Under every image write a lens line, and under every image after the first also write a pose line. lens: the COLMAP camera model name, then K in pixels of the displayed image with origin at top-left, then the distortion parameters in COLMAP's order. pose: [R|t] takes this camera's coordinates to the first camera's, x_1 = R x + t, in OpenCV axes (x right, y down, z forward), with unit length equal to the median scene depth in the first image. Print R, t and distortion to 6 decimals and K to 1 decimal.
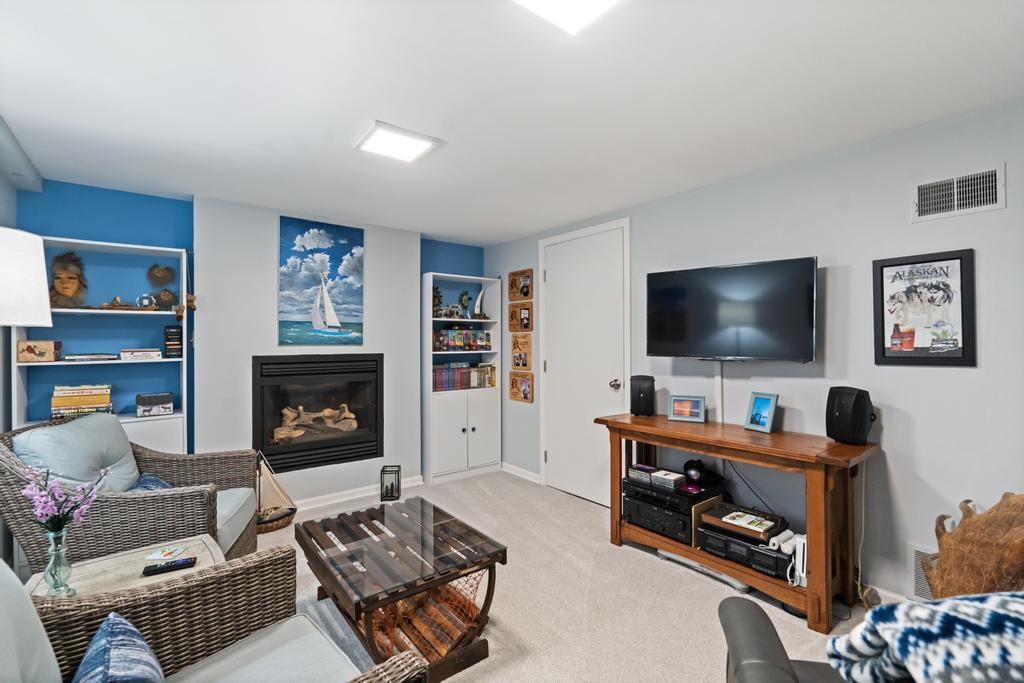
lens RADIAL K [[462.0, 0, 512.0], [0, 462.0, 336.2], [0, 0, 1]] dist [0.000419, -0.000284]
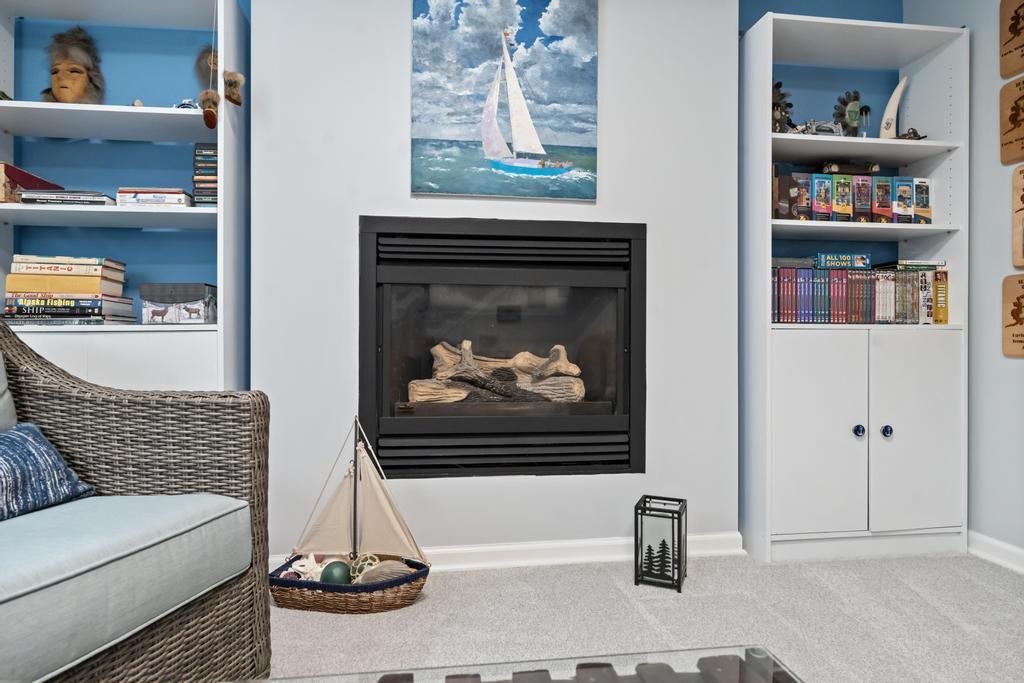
lens RADIAL K [[619.7, 0, 504.6], [0, 619.7, 338.4], [0, 0, 1]] dist [-0.003334, 0.001821]
pose [[0.861915, 0.007054, -0.507004, -0.109917], [0.000511, 0.999891, 0.014780, 0.136677], [0.507053, -0.012999, 0.861817, 0.475866]]
